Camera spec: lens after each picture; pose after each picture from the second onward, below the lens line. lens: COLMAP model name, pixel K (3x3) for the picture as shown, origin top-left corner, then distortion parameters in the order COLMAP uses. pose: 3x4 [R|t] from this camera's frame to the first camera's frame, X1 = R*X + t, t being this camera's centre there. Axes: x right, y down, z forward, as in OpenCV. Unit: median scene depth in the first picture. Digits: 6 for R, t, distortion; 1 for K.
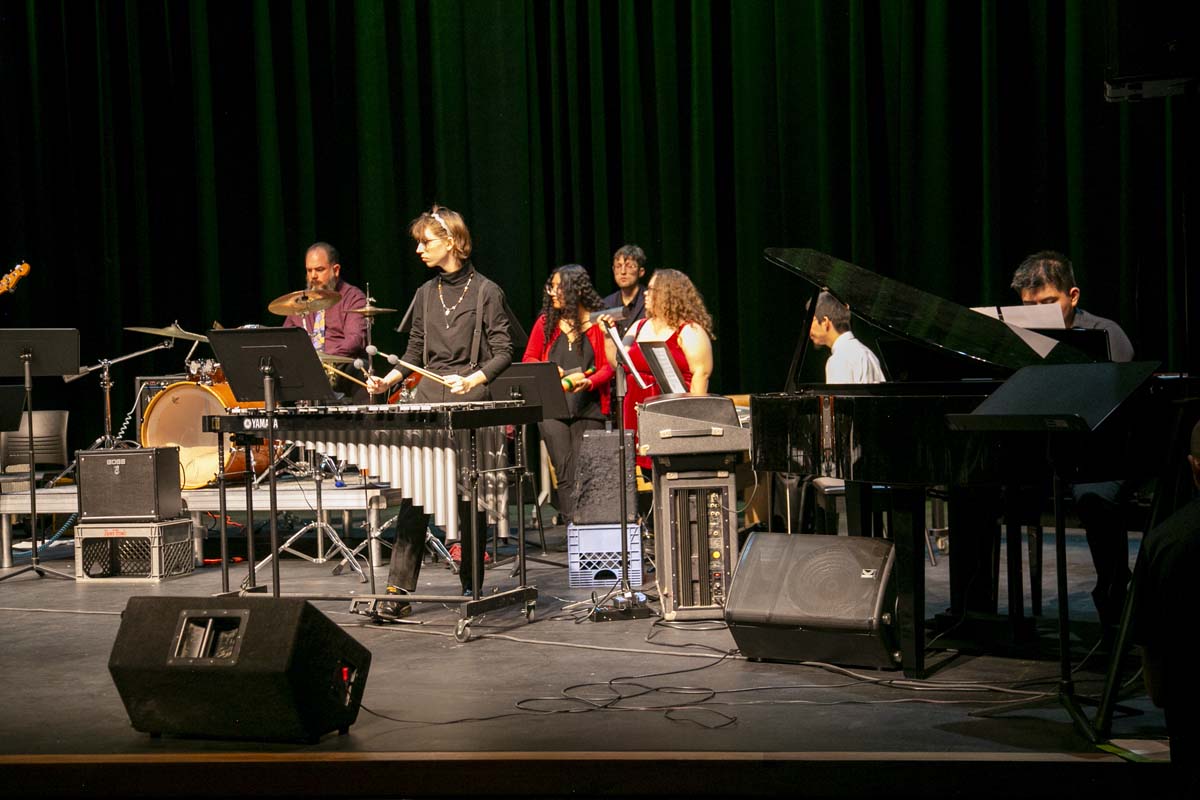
lens RADIAL K [[1869.9, 0, 587.1], [0, 1869.9, 402.1], [0, 0, 1]] dist [0.222831, 0.000000]
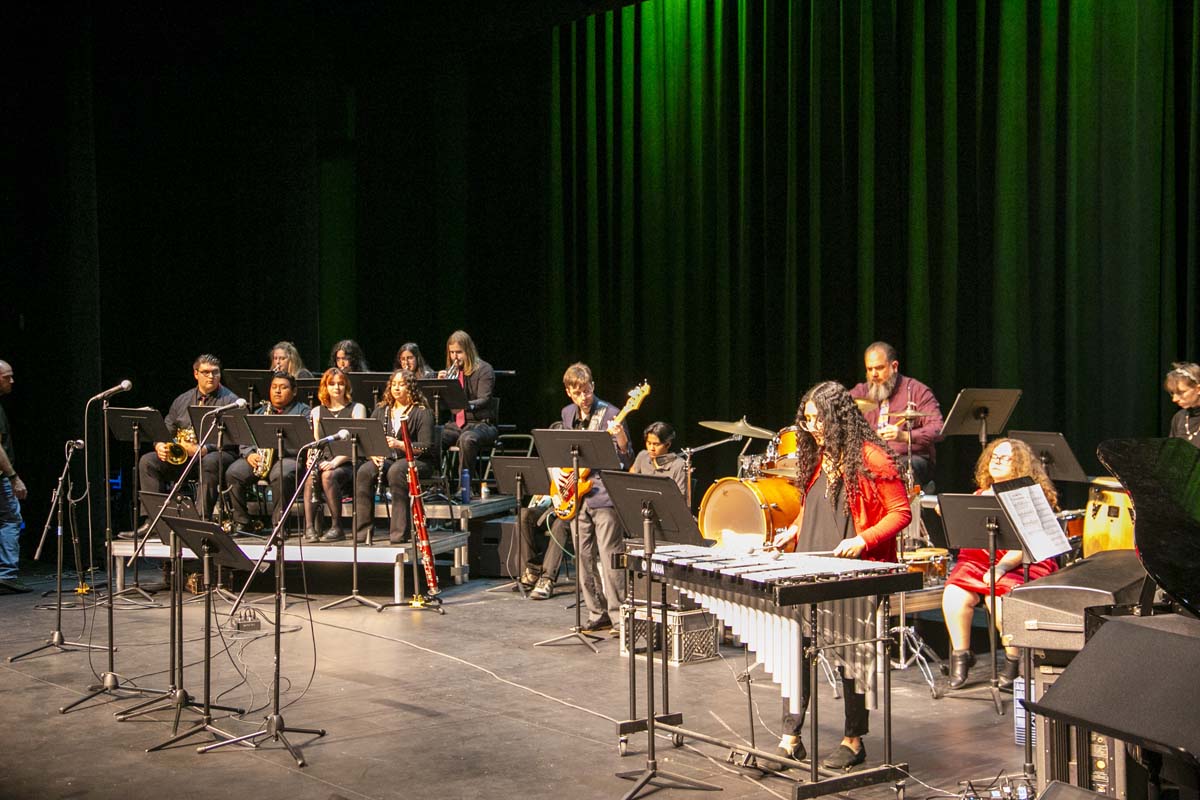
lens RADIAL K [[1545.2, 0, 584.1], [0, 1545.2, 390.3], [0, 0, 1]] dist [0.109030, 0.000000]
pose [[0.871622, 0.027357, -0.489414, 0.201955], [-0.025625, 0.999619, 0.010239, -0.090433], [0.489508, 0.003617, 0.871992, 0.220099]]
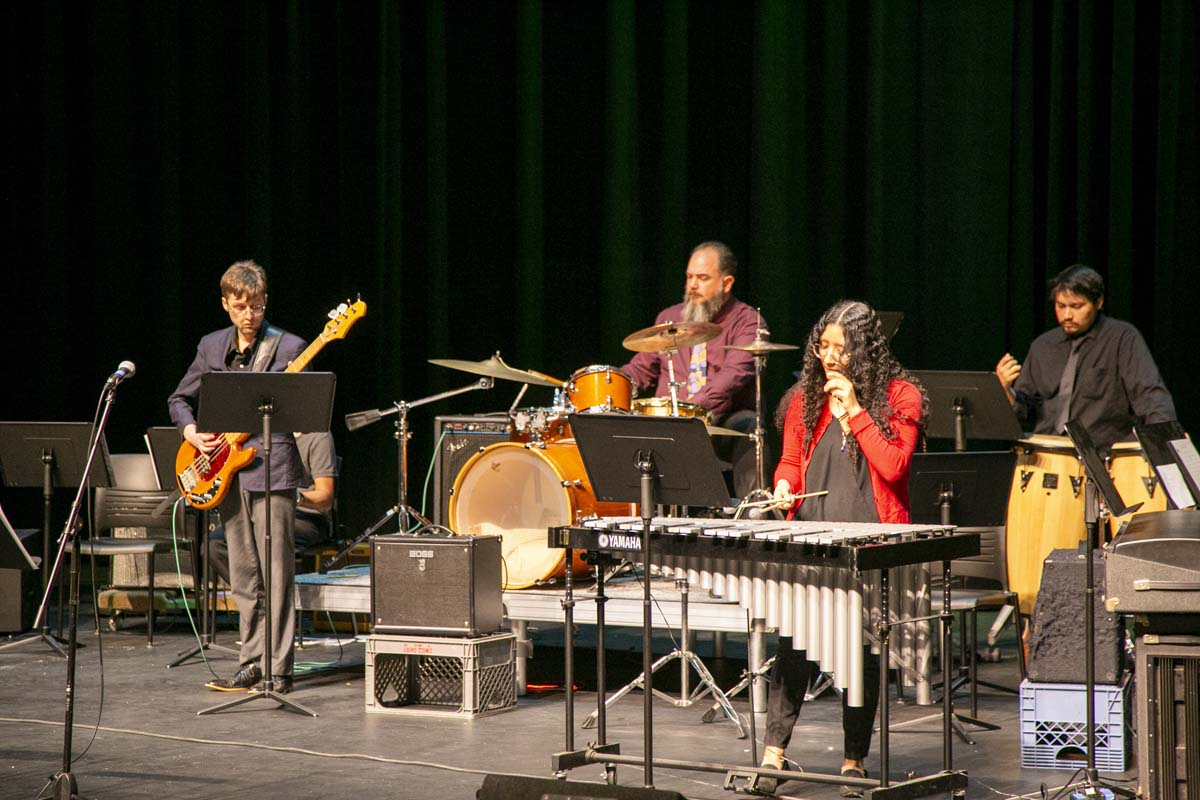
lens RADIAL K [[3443.9, 0, 592.7], [0, 3443.9, 392.0], [0, 0, 1]] dist [0.755225, 0.000000]
pose [[0.986219, 0.035181, -0.161659, 0.046356], [-0.032190, 0.999259, 0.021087, -0.078423], [0.162282, -0.015593, 0.986621, -0.417553]]
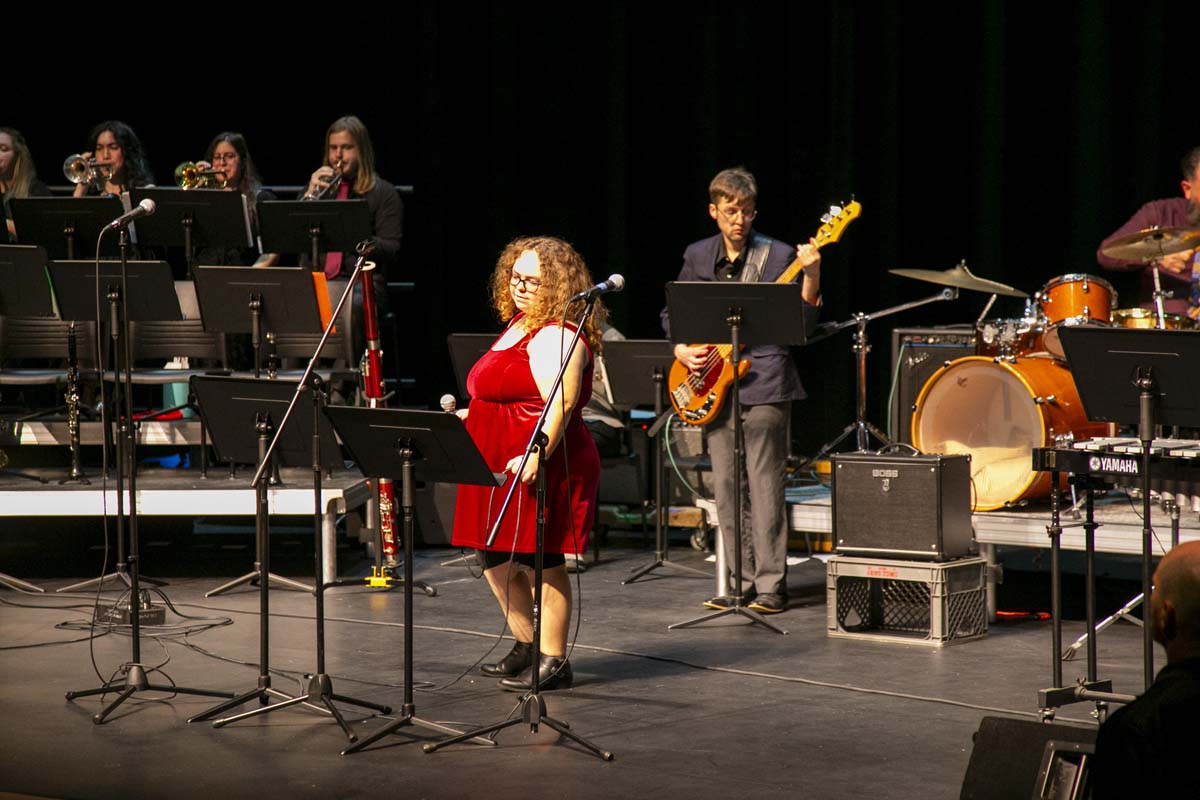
lens RADIAL K [[3443.9, 0, 631.1], [0, 3443.9, 392.0], [0, 0, 1]] dist [0.755225, 0.000000]
pose [[0.962664, 0.043479, -0.267185, 0.008349], [-0.031014, 0.998232, 0.050699, -0.076749], [0.268917, -0.040520, 0.962311, -0.346479]]
